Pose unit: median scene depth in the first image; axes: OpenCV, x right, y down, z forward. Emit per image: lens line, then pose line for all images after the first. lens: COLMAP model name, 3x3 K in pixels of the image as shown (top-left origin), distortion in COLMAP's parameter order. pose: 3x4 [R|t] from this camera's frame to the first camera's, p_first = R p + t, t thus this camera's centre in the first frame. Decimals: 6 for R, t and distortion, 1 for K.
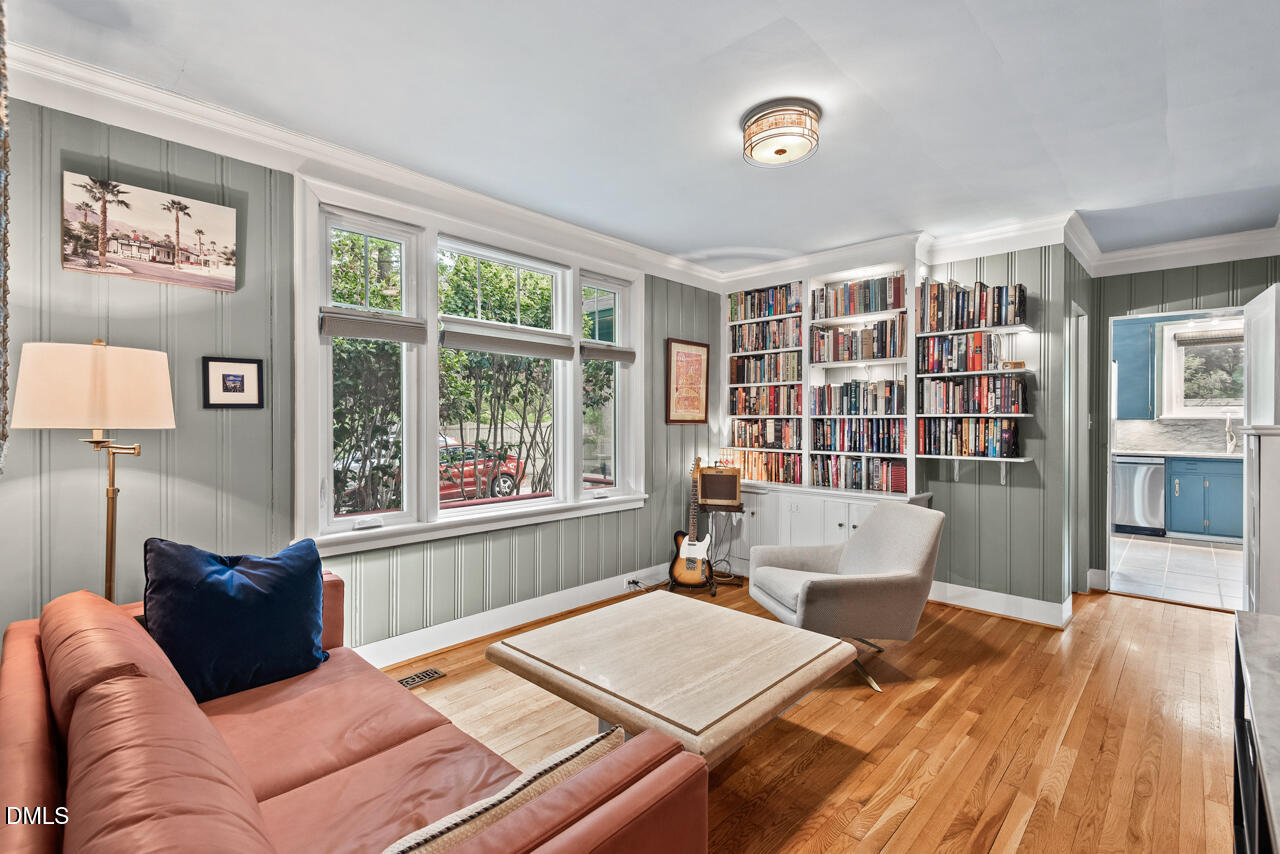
lens RADIAL K [[579.8, 0, 639.6], [0, 579.8, 426.6], [0, 0, 1]] dist [0.024043, -0.013467]
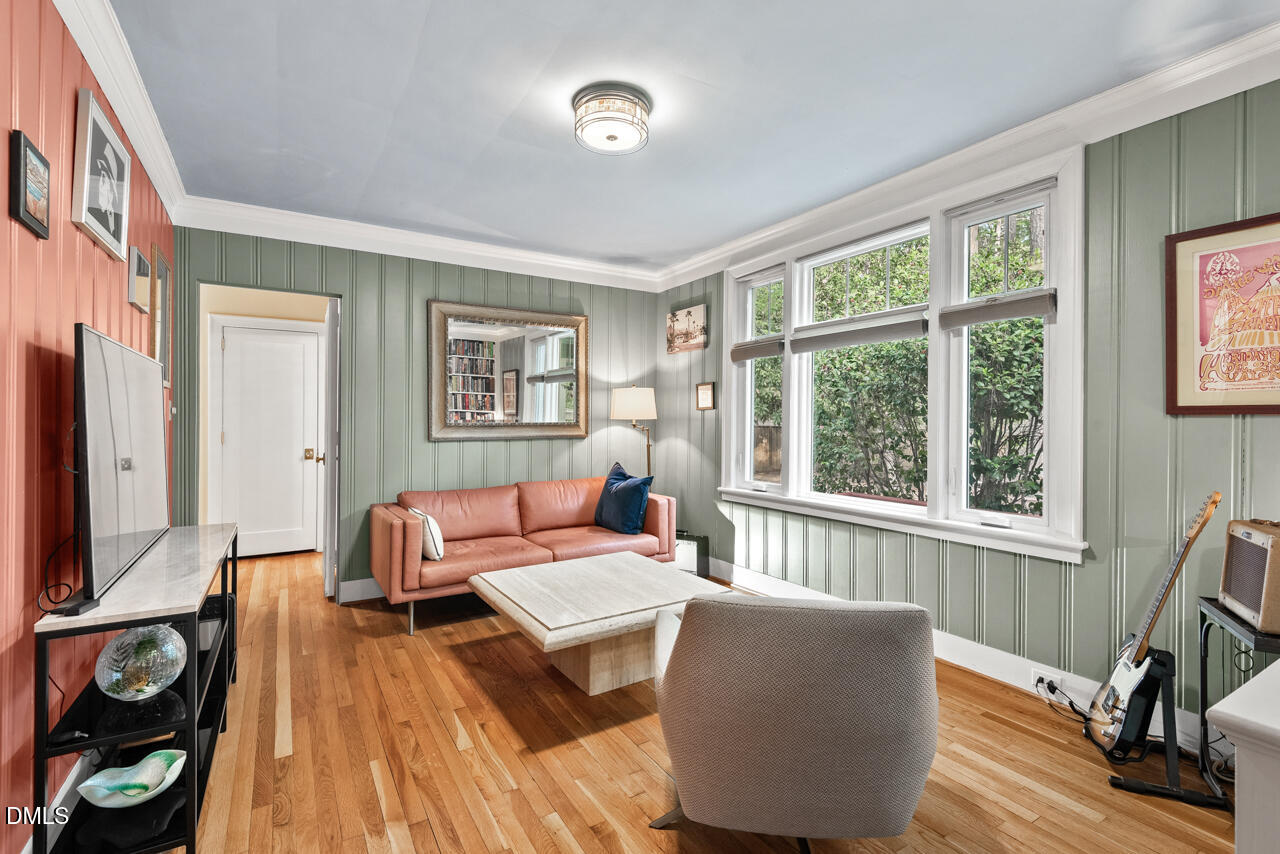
lens RADIAL K [[579.8, 0, 637.7], [0, 579.8, 420.2], [0, 0, 1]] dist [0.024043, -0.013467]
pose [[-0.263618, -0.006563, -0.964605, 1.157276], [-0.011190, 0.999930, -0.003745, 0.012206], [0.964562, 0.009806, -0.263673, 1.281911]]
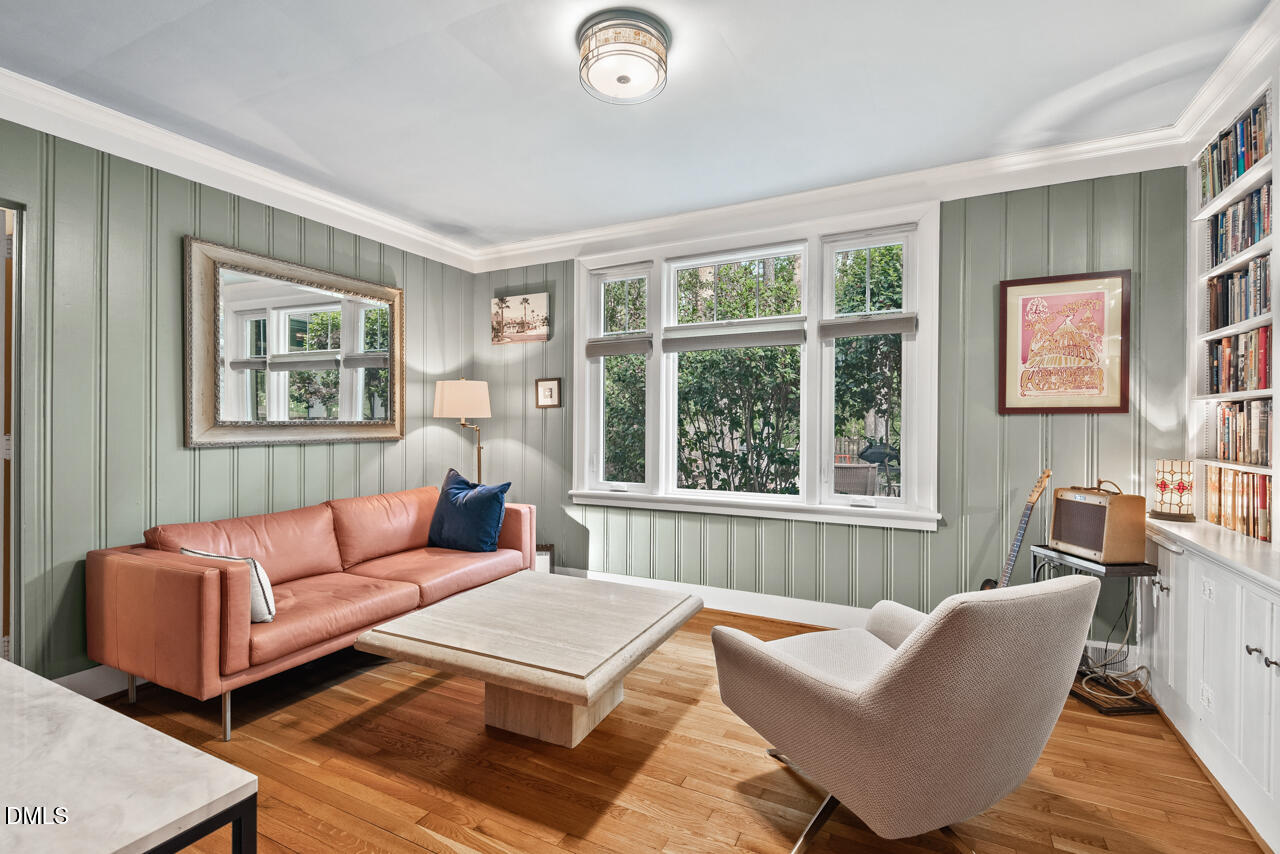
lens RADIAL K [[579.8, 0, 640.0], [0, 579.8, 427.6], [0, 0, 1]] dist [0.024043, -0.013467]
pose [[0.283611, 0.002234, -0.958937, 1.028362], [-0.008419, 0.999965, -0.000161, 0.026215], [0.958902, 0.008119, 0.283620, 0.774799]]
